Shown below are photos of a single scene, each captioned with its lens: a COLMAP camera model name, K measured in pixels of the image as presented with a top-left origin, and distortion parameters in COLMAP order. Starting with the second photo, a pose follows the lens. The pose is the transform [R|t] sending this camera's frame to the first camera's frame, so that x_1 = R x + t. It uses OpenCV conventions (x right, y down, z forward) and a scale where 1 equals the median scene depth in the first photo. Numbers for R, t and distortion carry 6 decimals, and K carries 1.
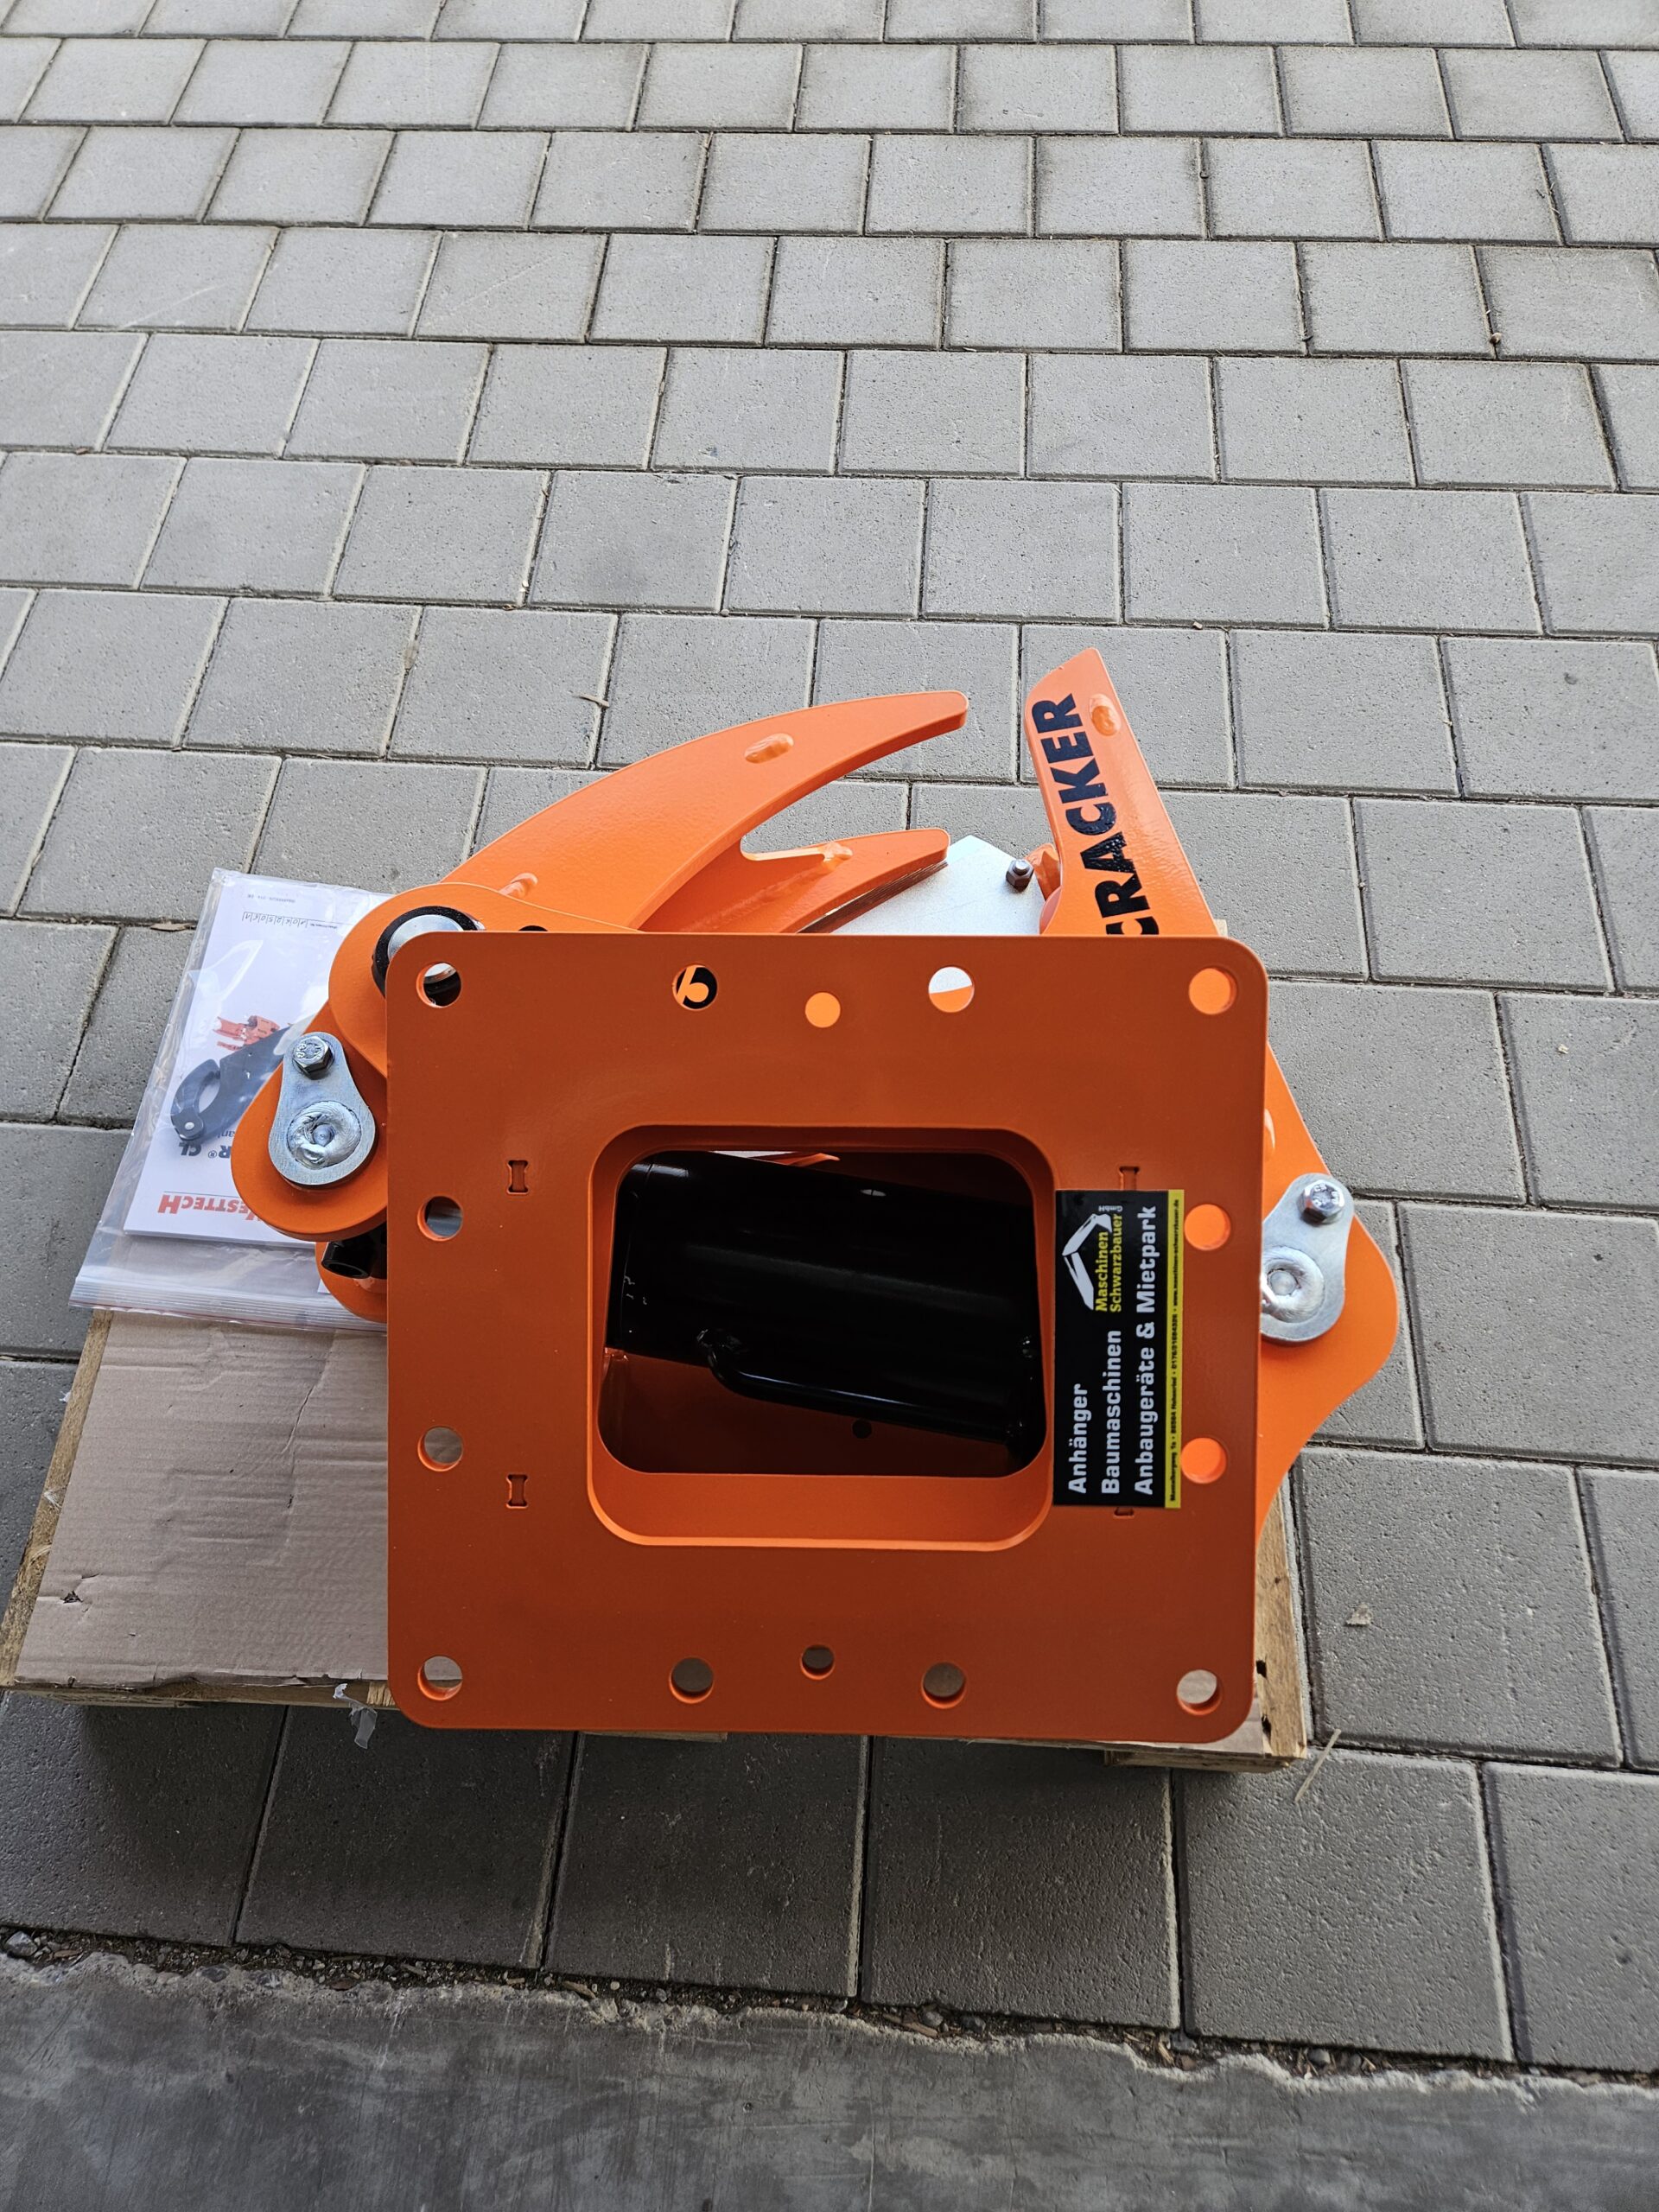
lens RADIAL K [[1478.5, 0, 802.5], [0, 1478.5, 1084.6], [0, 0, 1]] dist [0.066342, -0.060390]
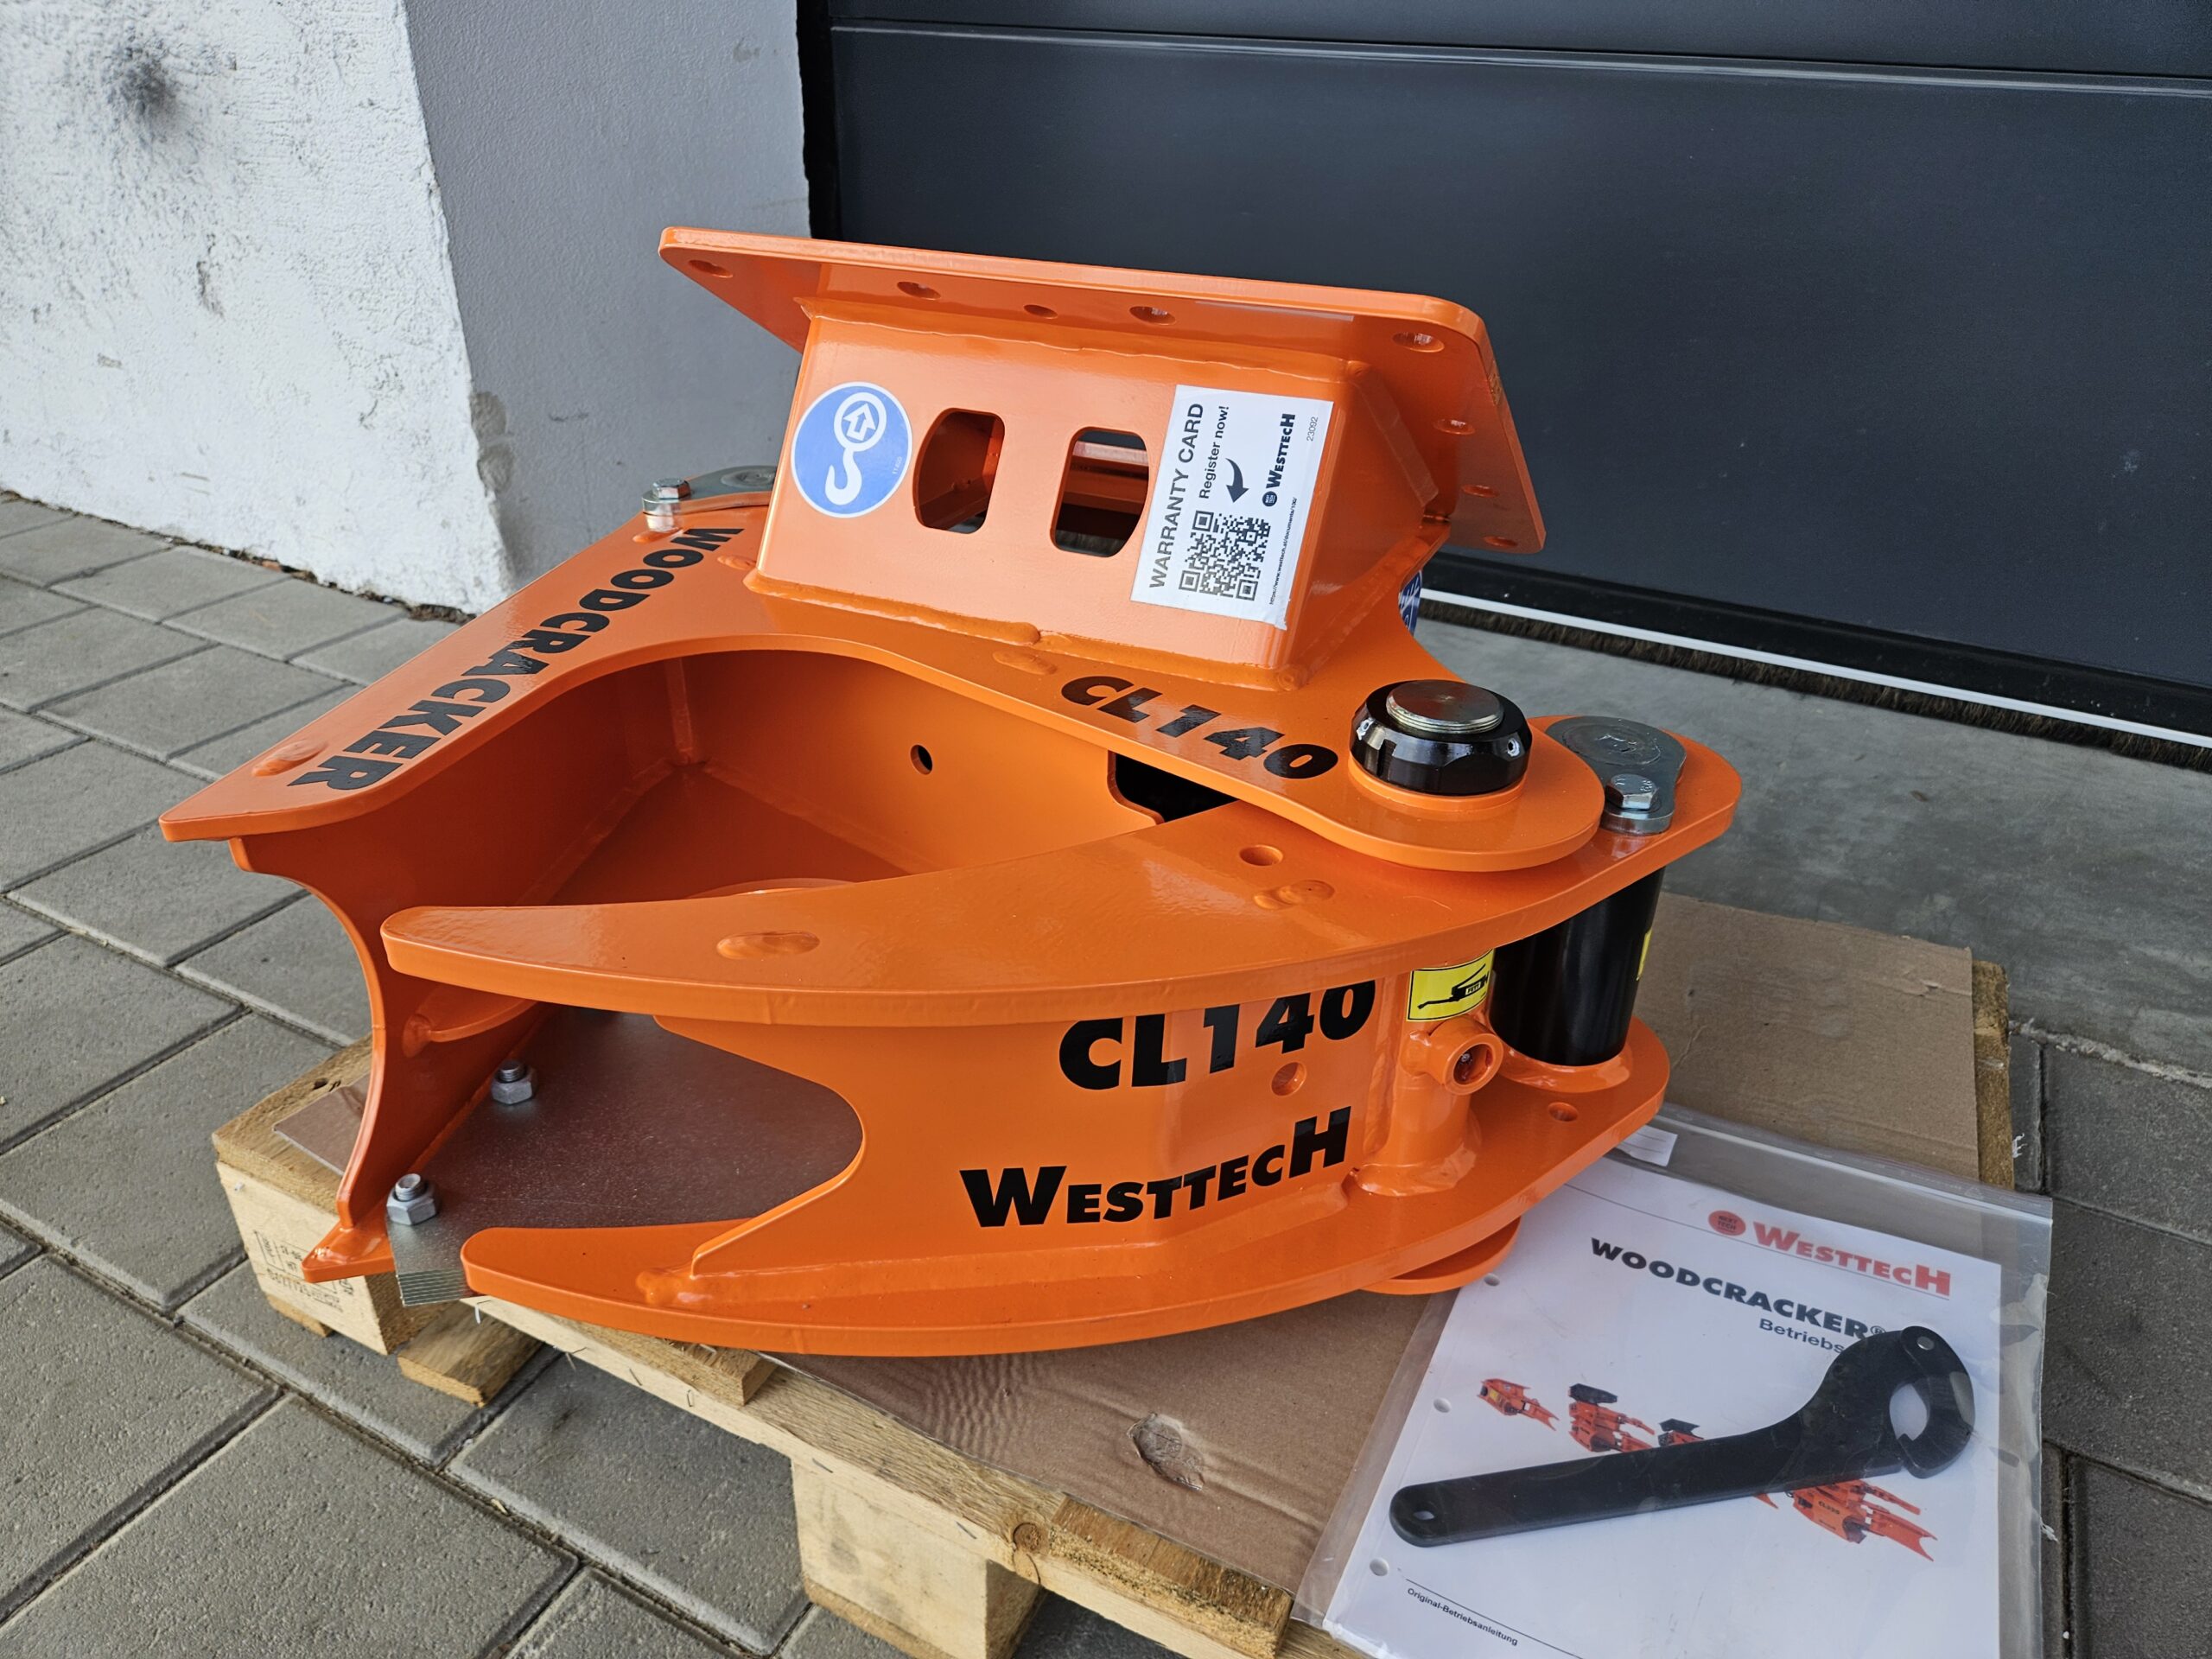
lens RADIAL K [[1482.7, 0, 1100.8], [0, 1482.7, 836.4], [0, 0, 1]] dist [0.063795, -0.060715]
pose [[-0.915590, -0.194541, 0.351921, -0.328419], [0.357411, 0.007320, 0.933919, -0.717067], [-0.184261, 0.980867, 0.062829, 0.952058]]
